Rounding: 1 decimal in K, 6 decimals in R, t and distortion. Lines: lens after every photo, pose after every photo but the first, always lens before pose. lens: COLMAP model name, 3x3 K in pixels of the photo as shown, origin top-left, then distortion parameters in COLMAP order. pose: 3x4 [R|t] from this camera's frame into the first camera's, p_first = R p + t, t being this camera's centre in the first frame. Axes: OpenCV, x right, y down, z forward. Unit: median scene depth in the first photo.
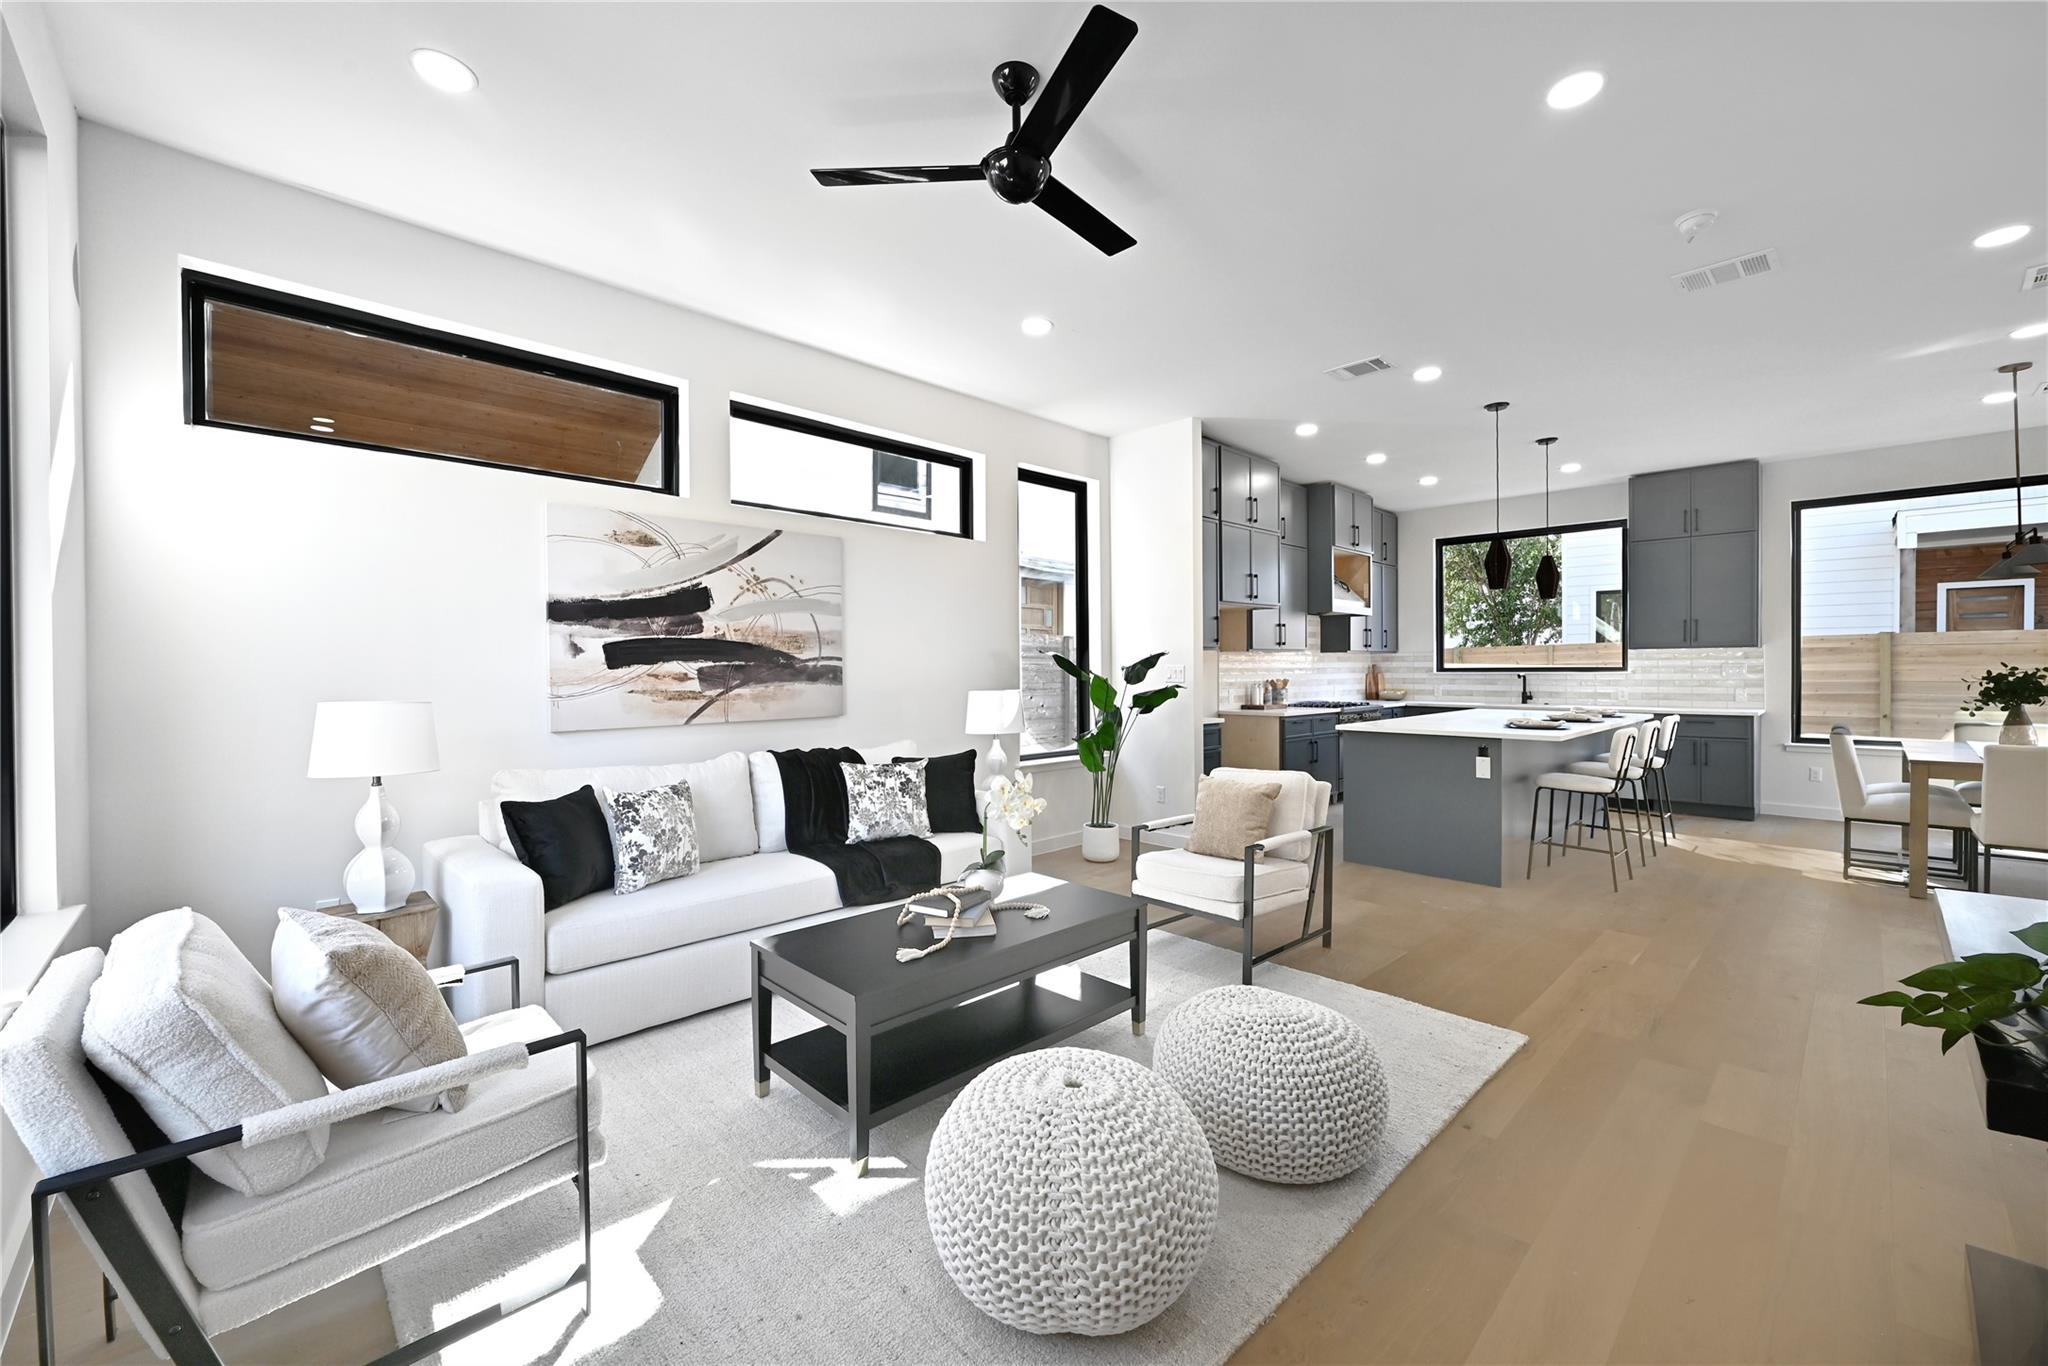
lens RADIAL K [[807.1, 0, 1067.9], [0, 807.1, 656.4], [0, 0, 1]] dist [0.001077, -0.001540]
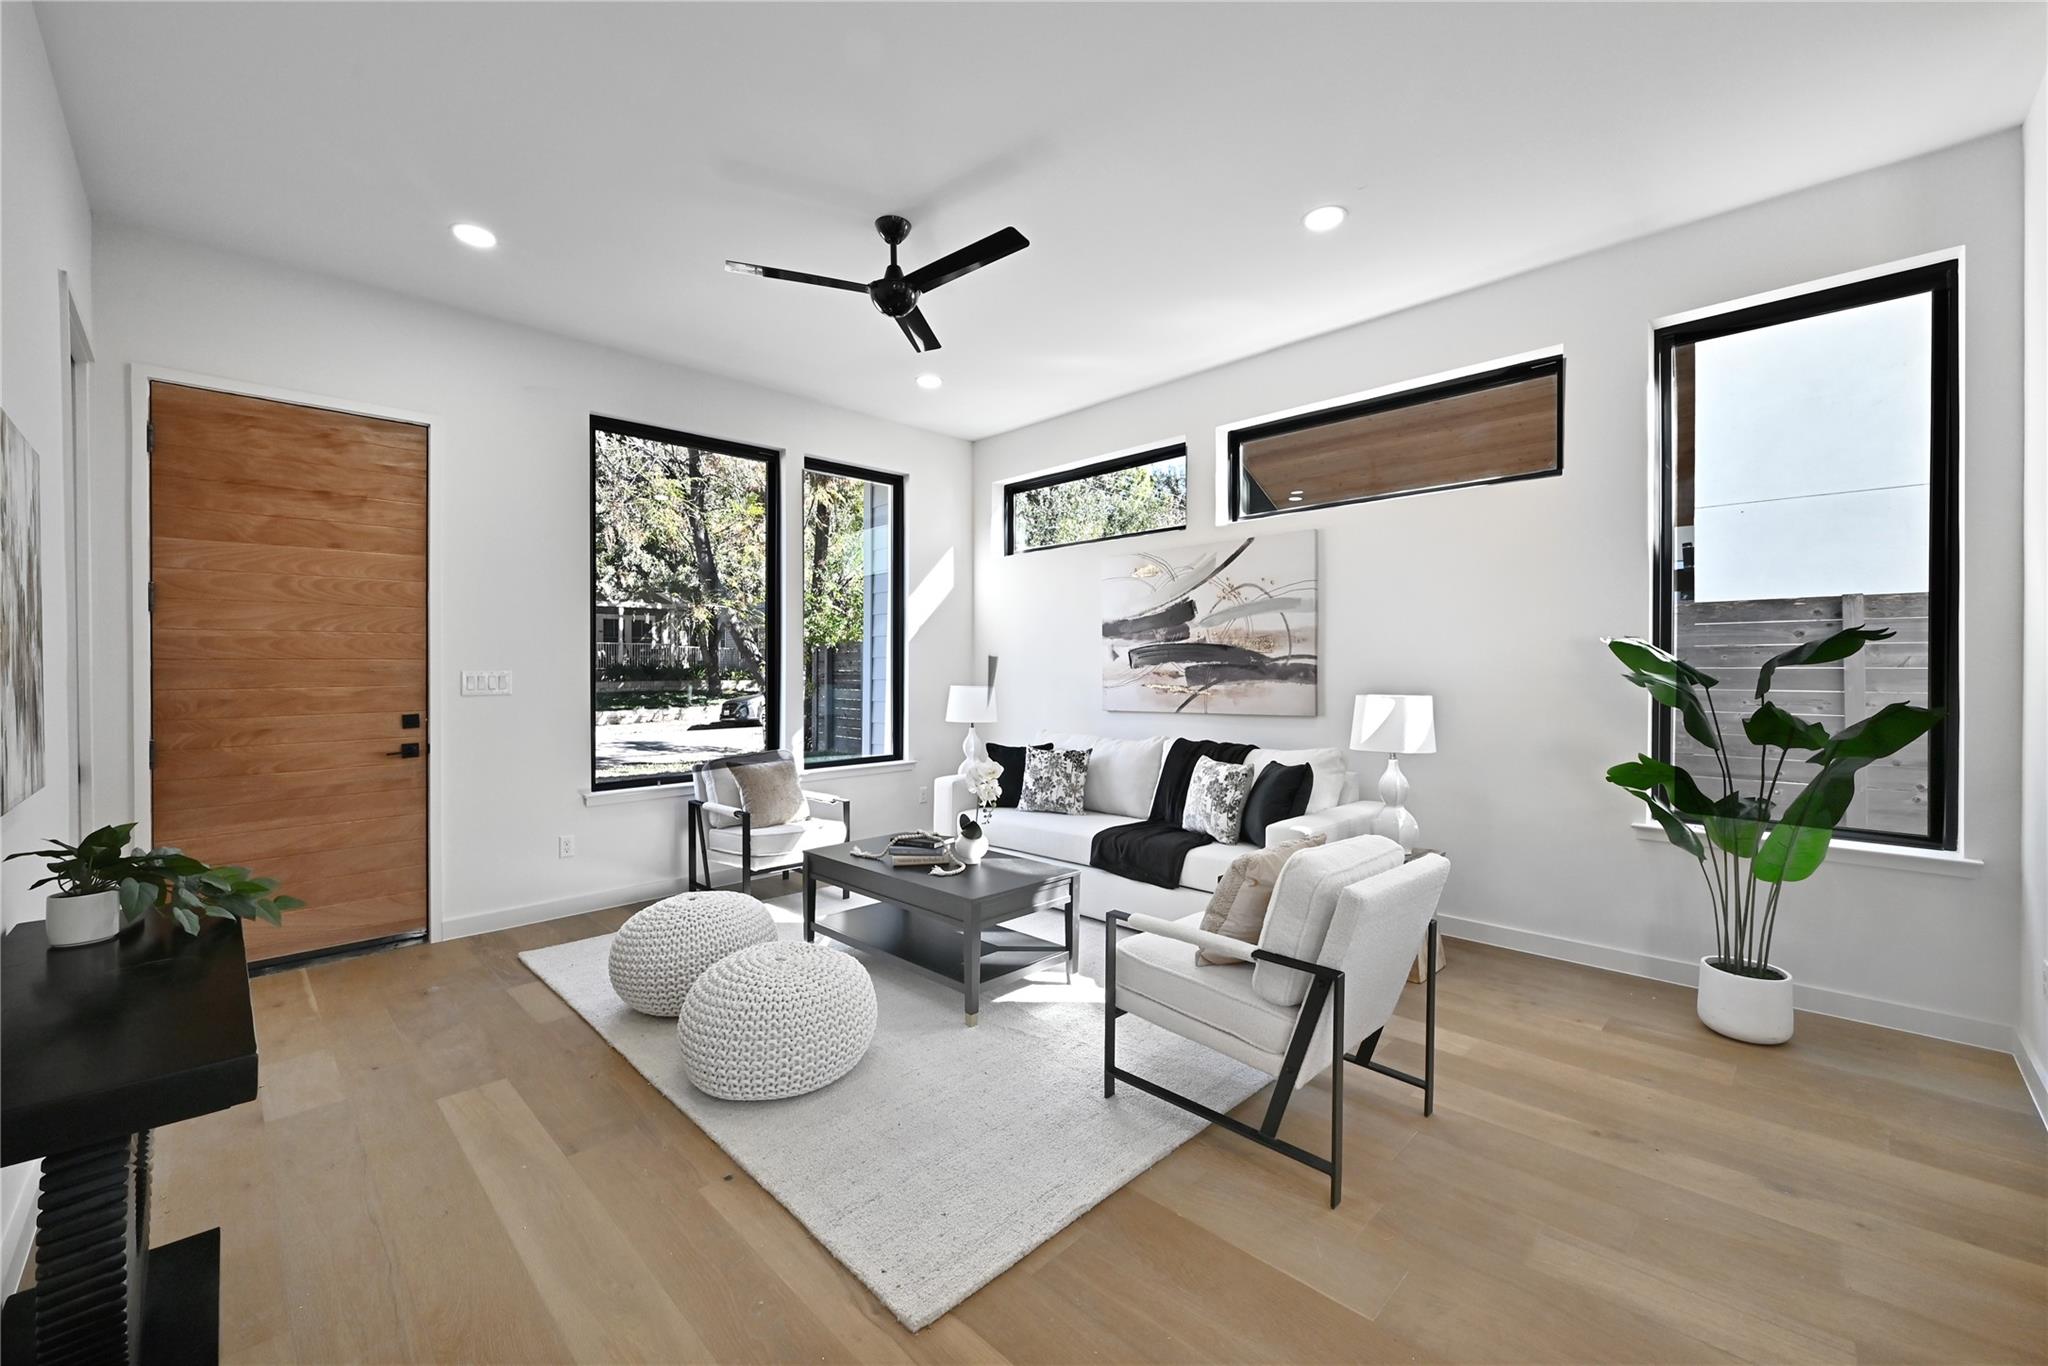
lens RADIAL K [[807.1, 0, 970.7], [0, 807.1, 675.7], [0, 0, 1]] dist [0.001077, -0.001540]
pose [[-0.060258, 0.009018, -0.998142, 0.778892], [0.028556, 0.999565, 0.007307, 0.008534], [0.997774, -0.028063, -0.060489, 0.742940]]
